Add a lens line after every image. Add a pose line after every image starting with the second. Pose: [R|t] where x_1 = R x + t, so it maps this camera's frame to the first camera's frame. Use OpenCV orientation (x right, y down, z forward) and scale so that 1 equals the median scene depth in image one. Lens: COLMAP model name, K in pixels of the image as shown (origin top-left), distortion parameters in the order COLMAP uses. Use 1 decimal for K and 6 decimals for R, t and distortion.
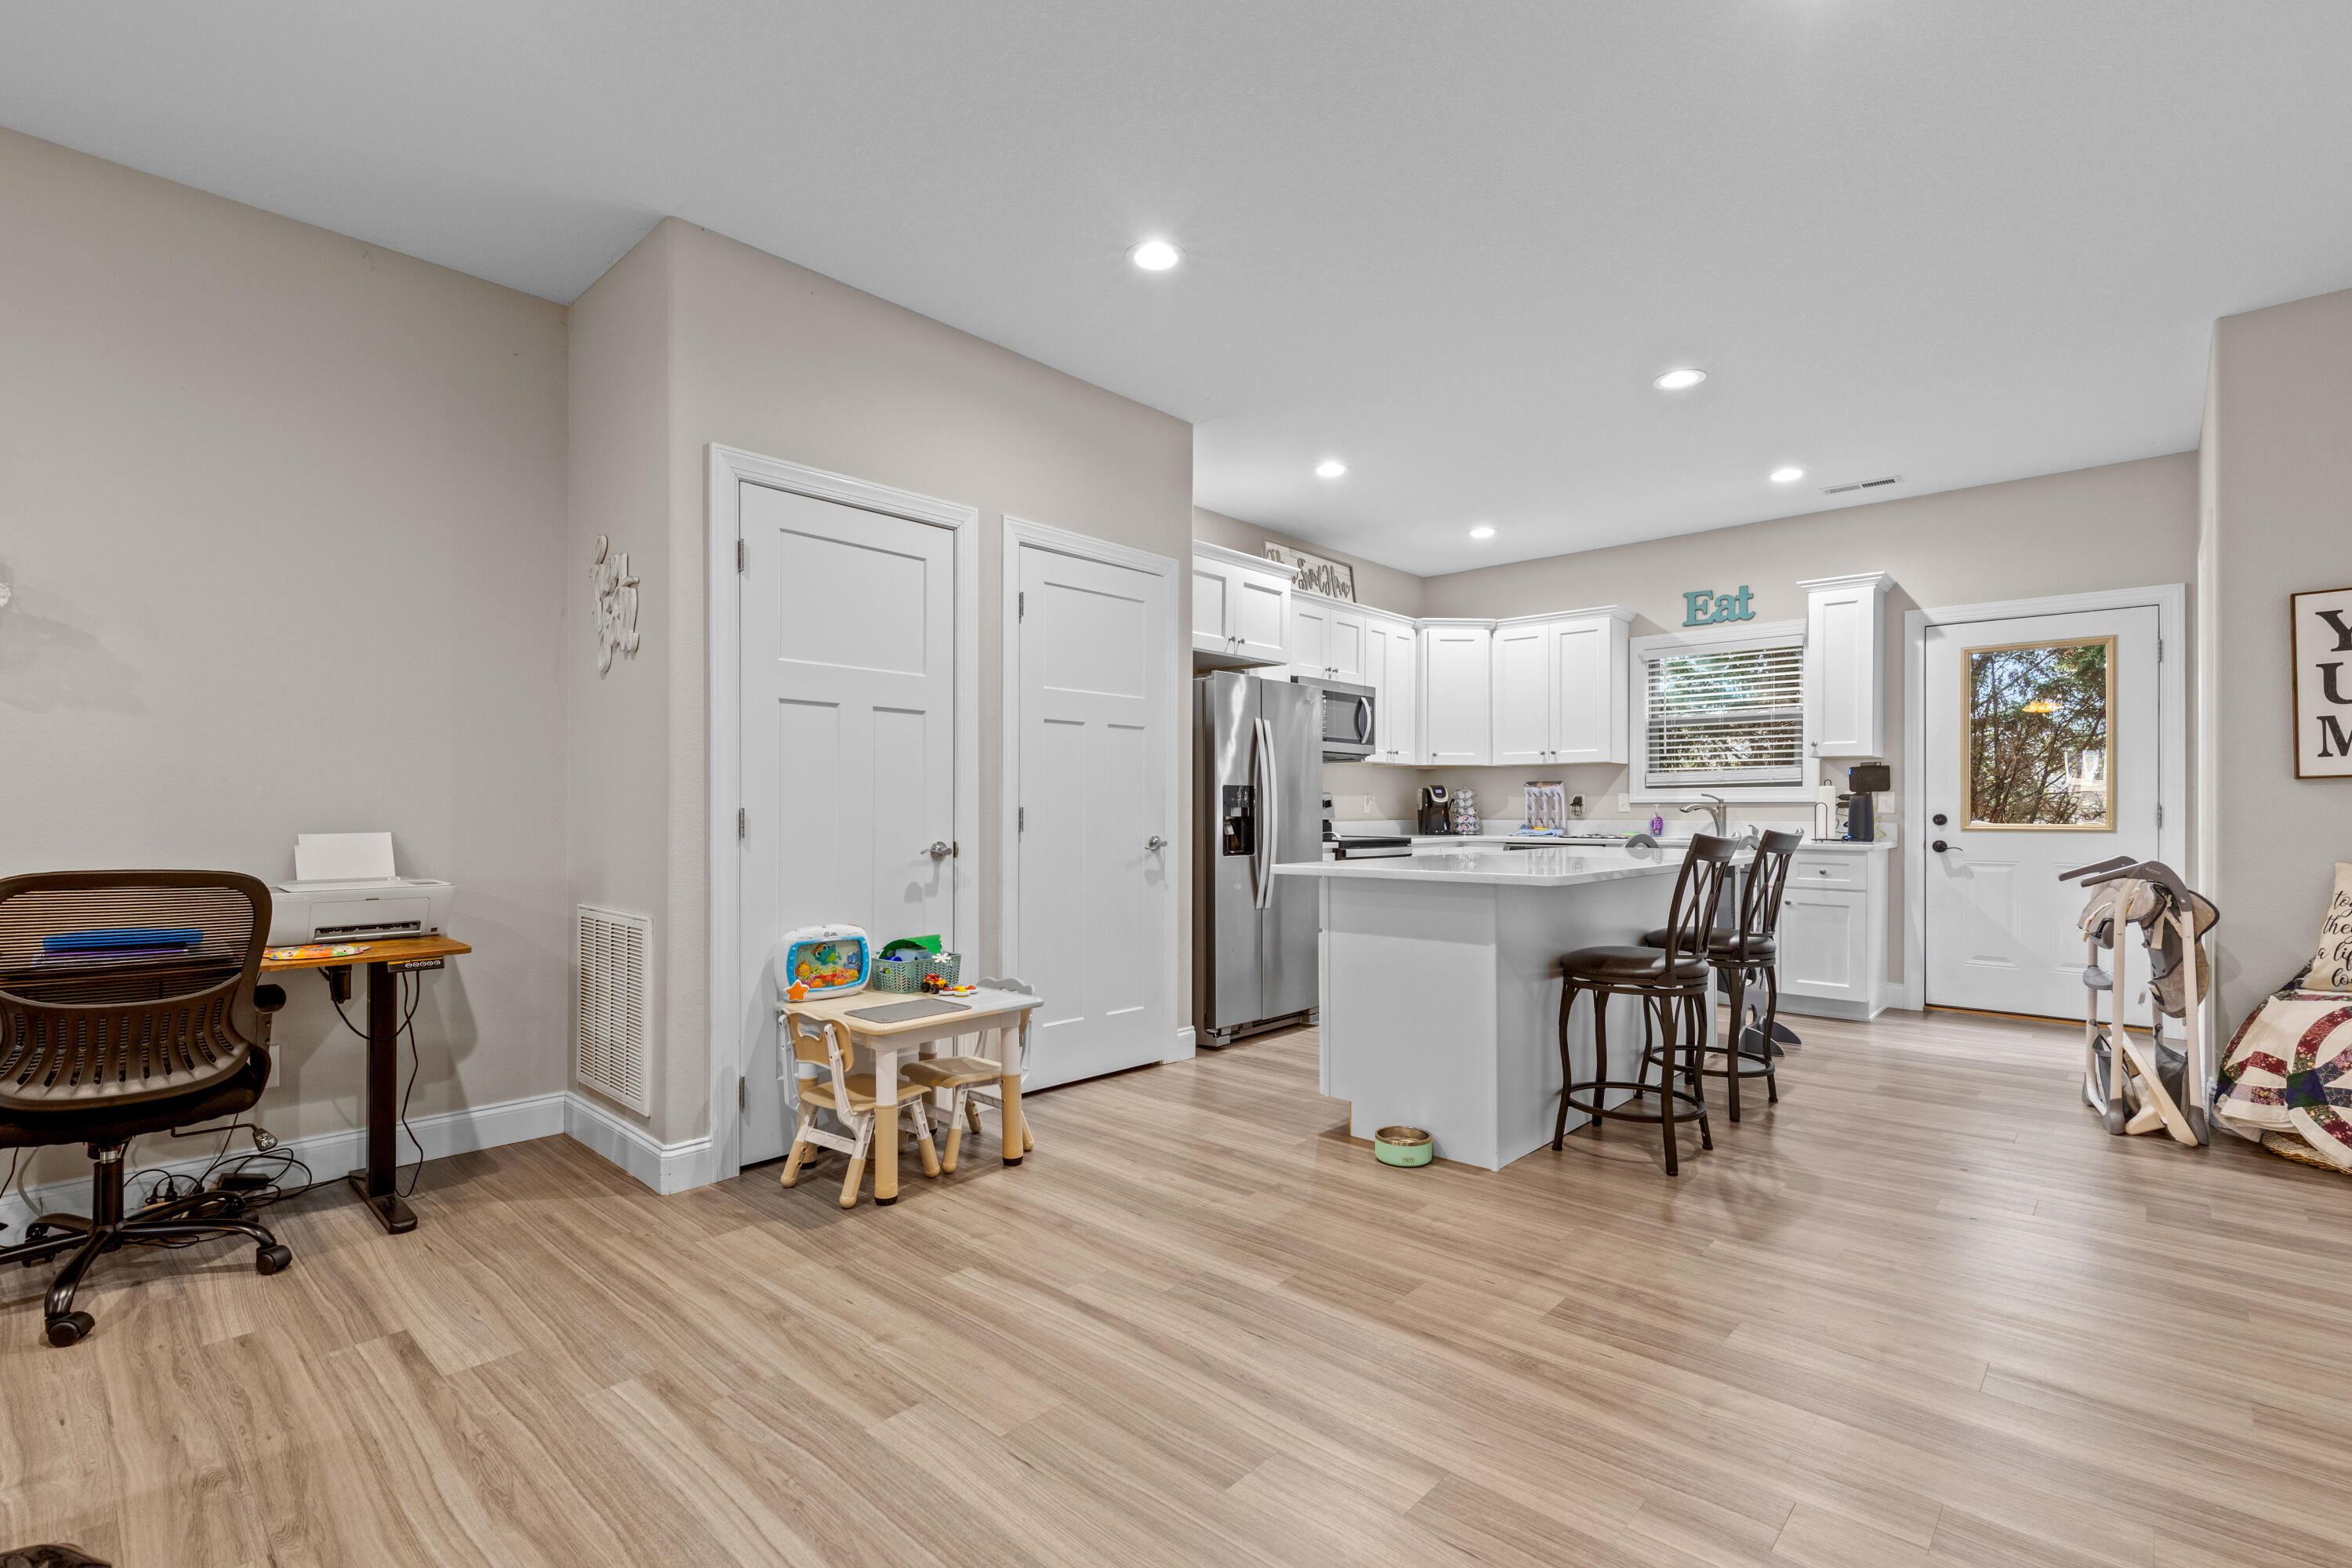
lens RADIAL K [[1080.0, 0, 1181.1], [0, 1080.0, 799.8], [0, 0, 1]] dist [0.011732, -0.000096]
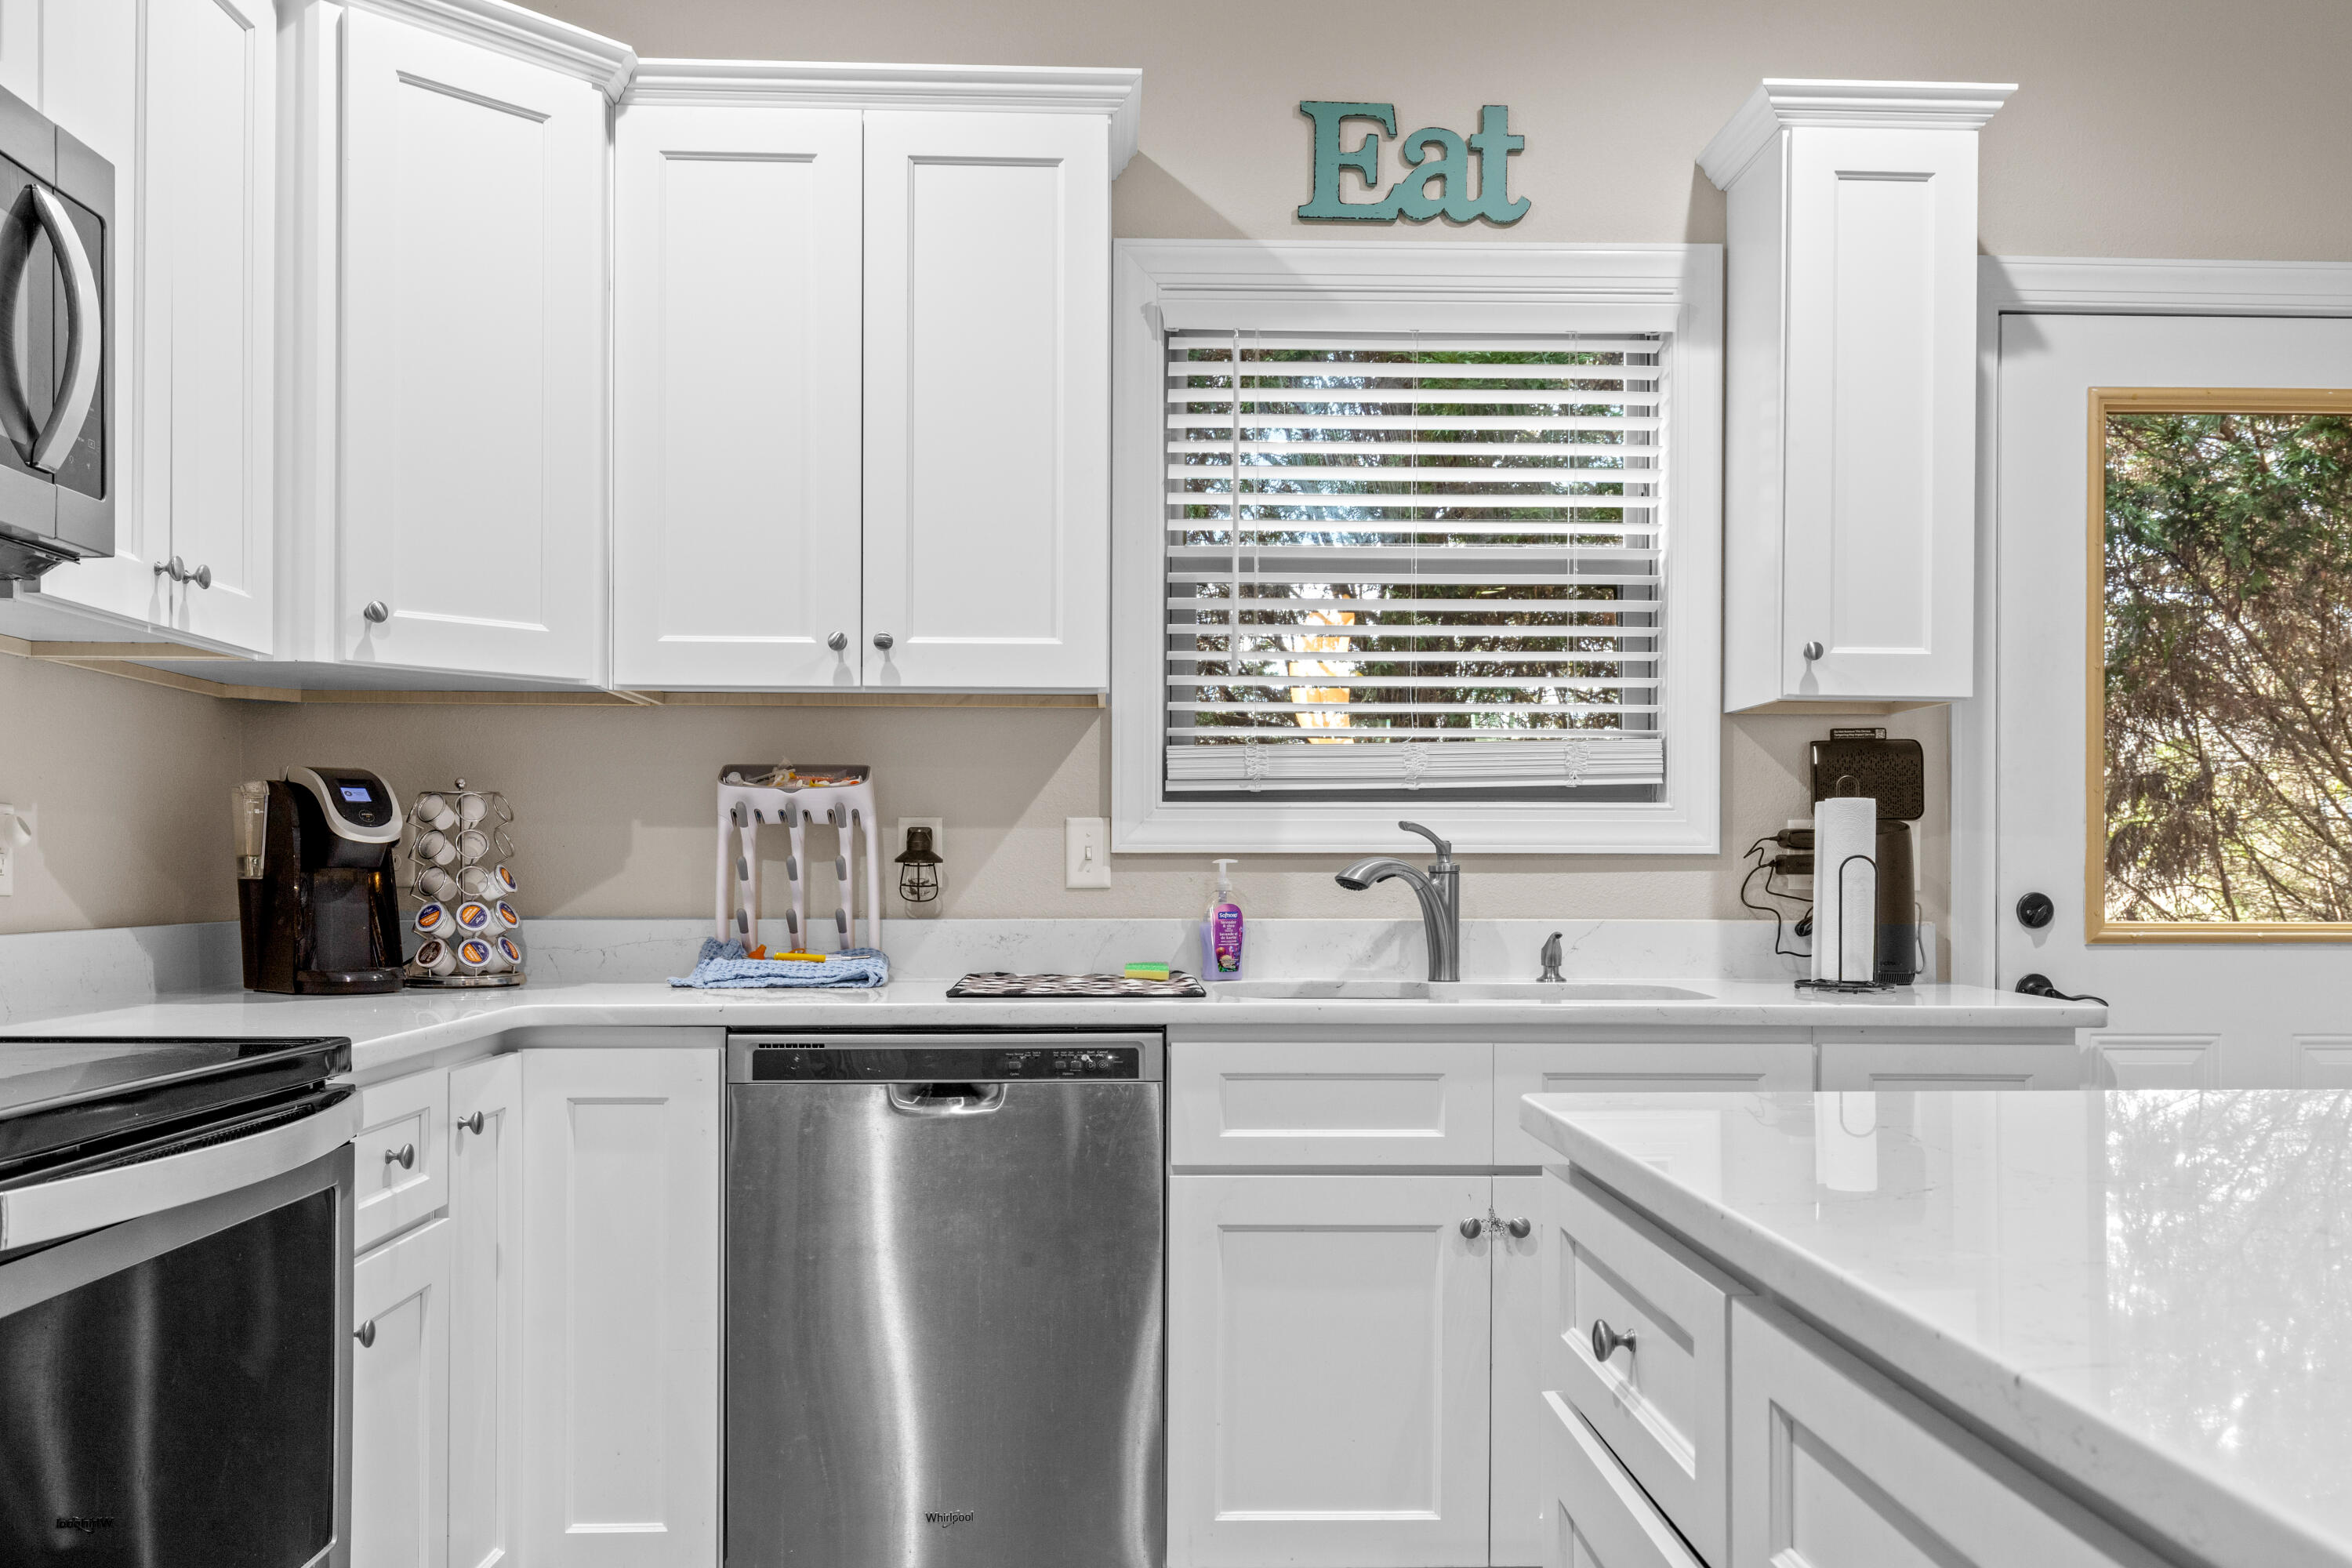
lens RADIAL K [[2065.8, 0, 1182.3], [0, 2065.8, 806.2], [0, 0, 1]] dist [0.001495, 0.002205]
pose [[0.713344, 0.017994, 0.700583, 0.071491], [-0.009247, 0.999825, -0.016264, -0.000407], [-0.700753, 0.005123, 0.713386, 0.626606]]
